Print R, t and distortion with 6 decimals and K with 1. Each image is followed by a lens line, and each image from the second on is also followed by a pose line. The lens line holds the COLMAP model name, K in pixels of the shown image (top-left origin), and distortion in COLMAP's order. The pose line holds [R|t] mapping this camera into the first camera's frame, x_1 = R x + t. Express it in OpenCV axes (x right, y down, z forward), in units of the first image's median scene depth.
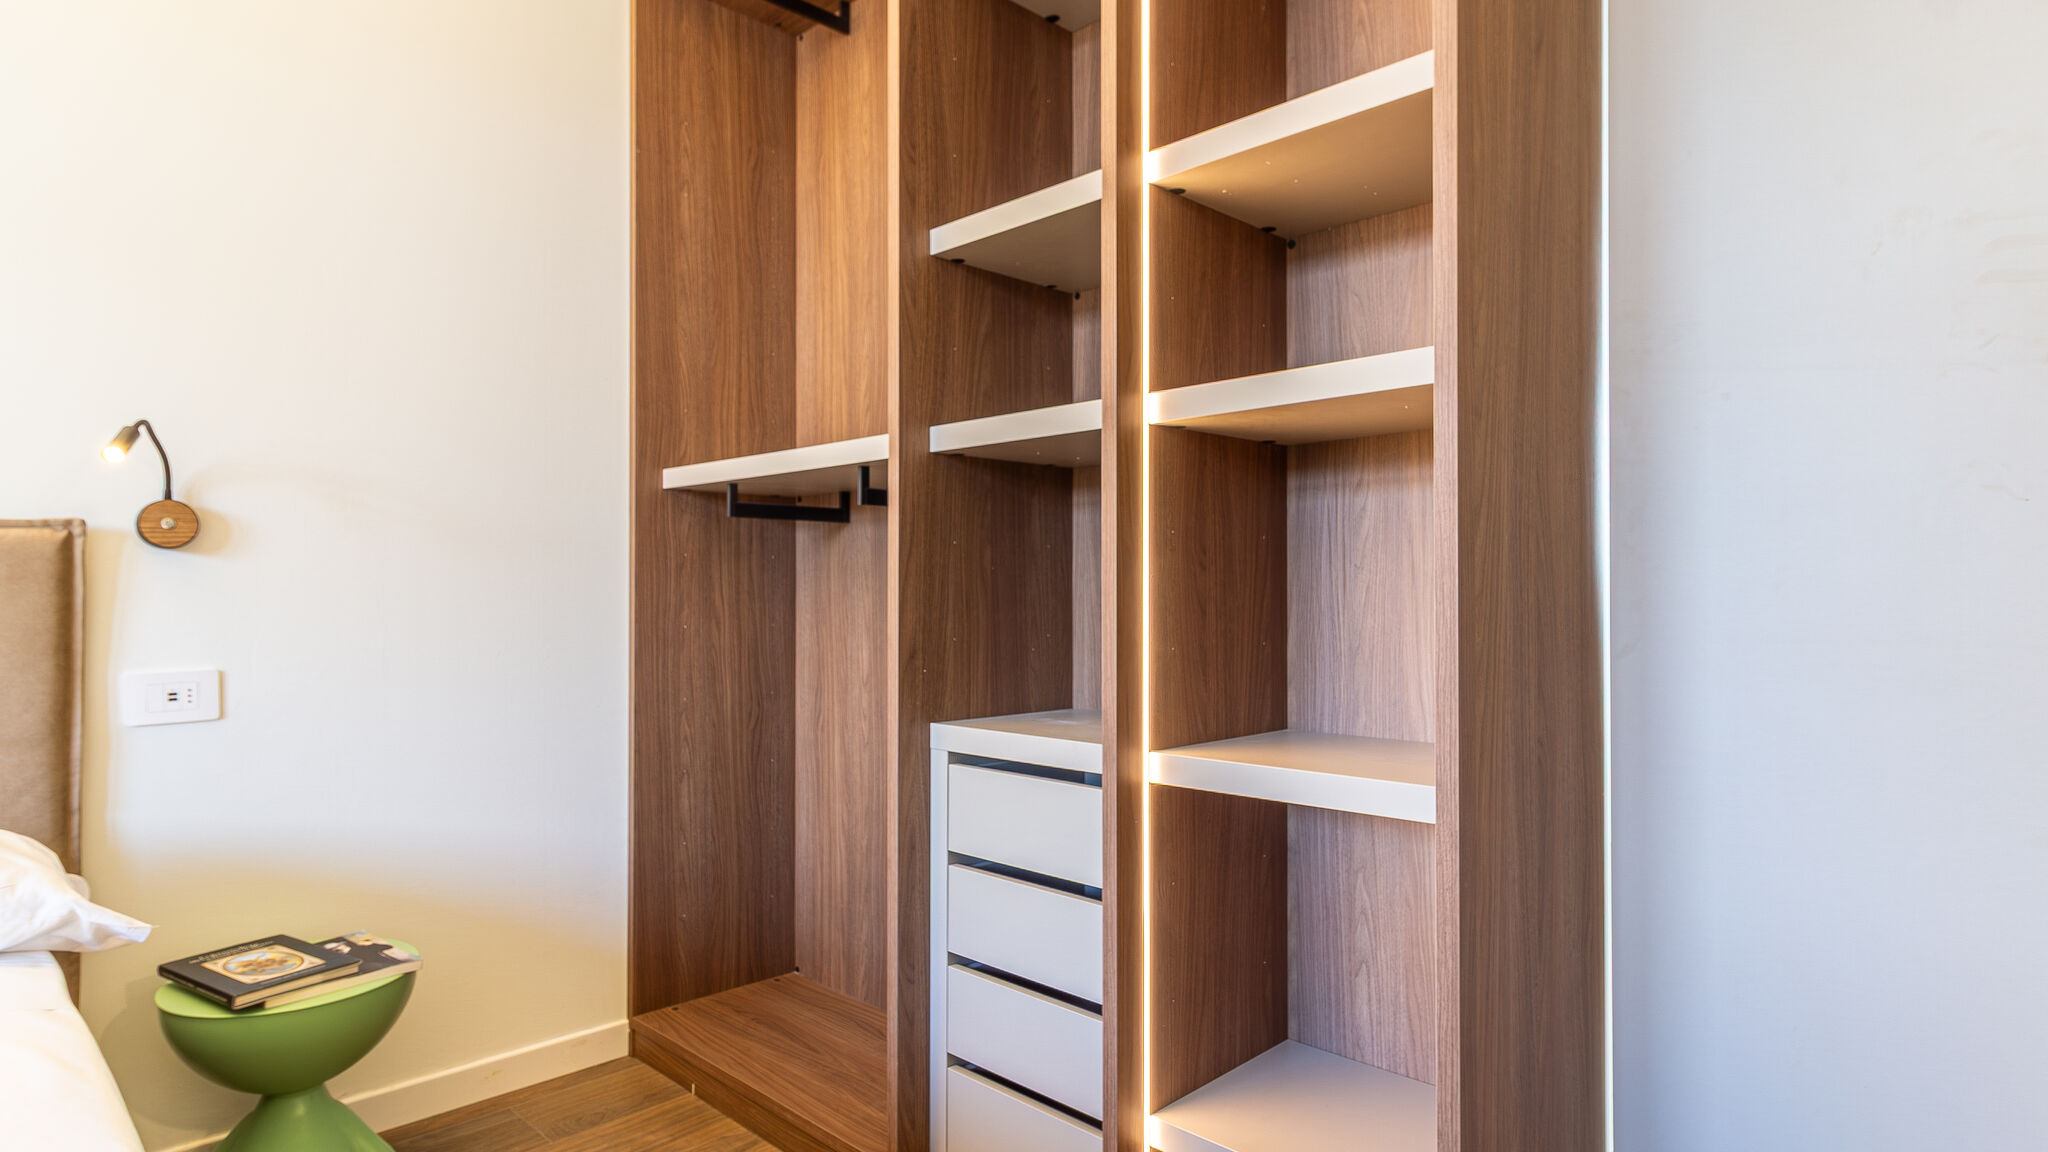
lens RADIAL K [[1119.6, 0, 1031.9], [0, 1119.6, 577.1], [0, 0, 1]] dist [-0.001044, -0.000399]
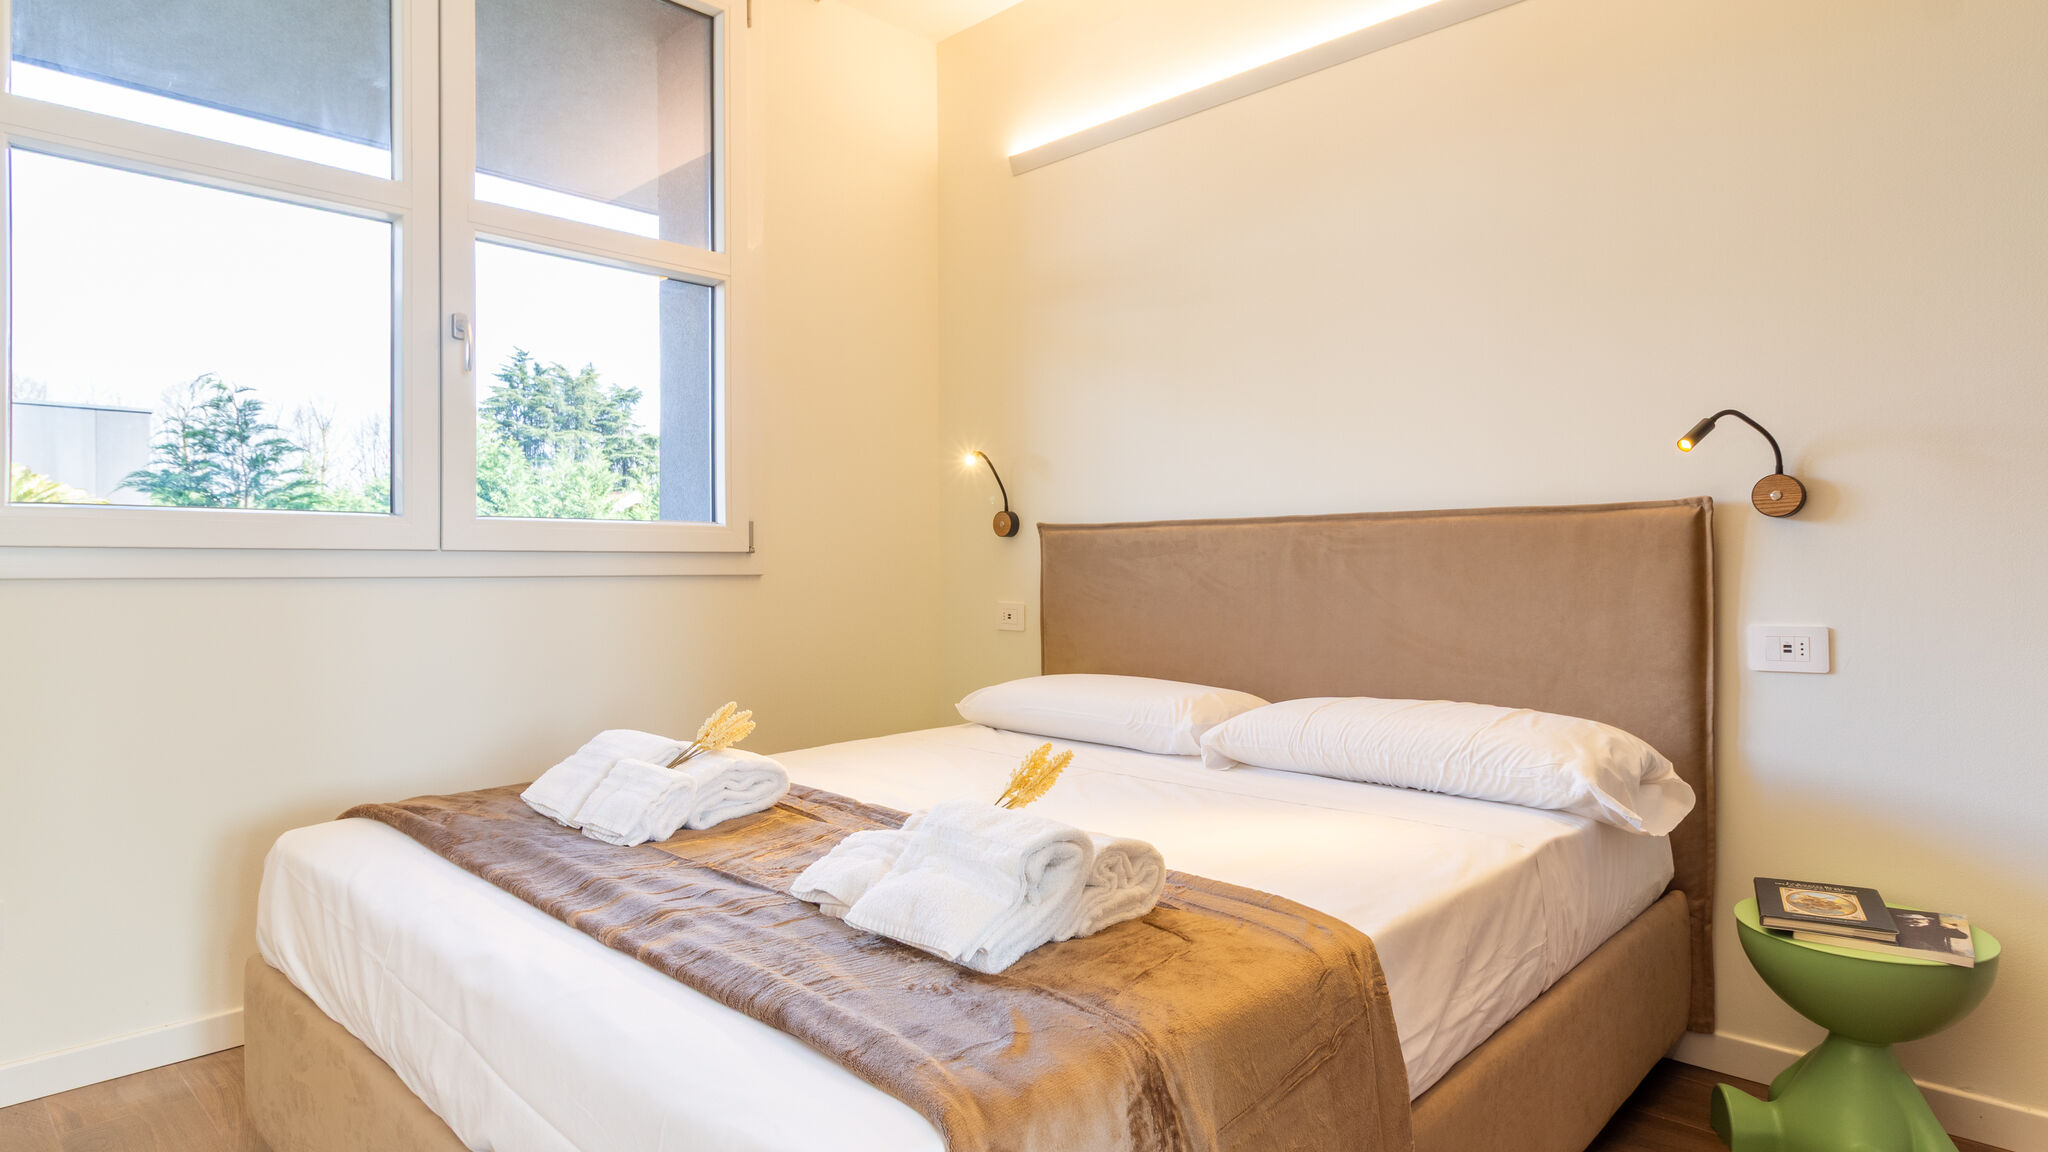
lens RADIAL K [[1119.6, 0, 1031.9], [0, 1119.6, 573.2], [0, 0, 1]] dist [-0.001044, -0.000399]
pose [[0.022445, 0.006222, -0.999729, 0.359164], [0.017242, 0.999830, 0.006609, 0.011312], [0.999599, -0.017385, 0.022334, 0.230875]]
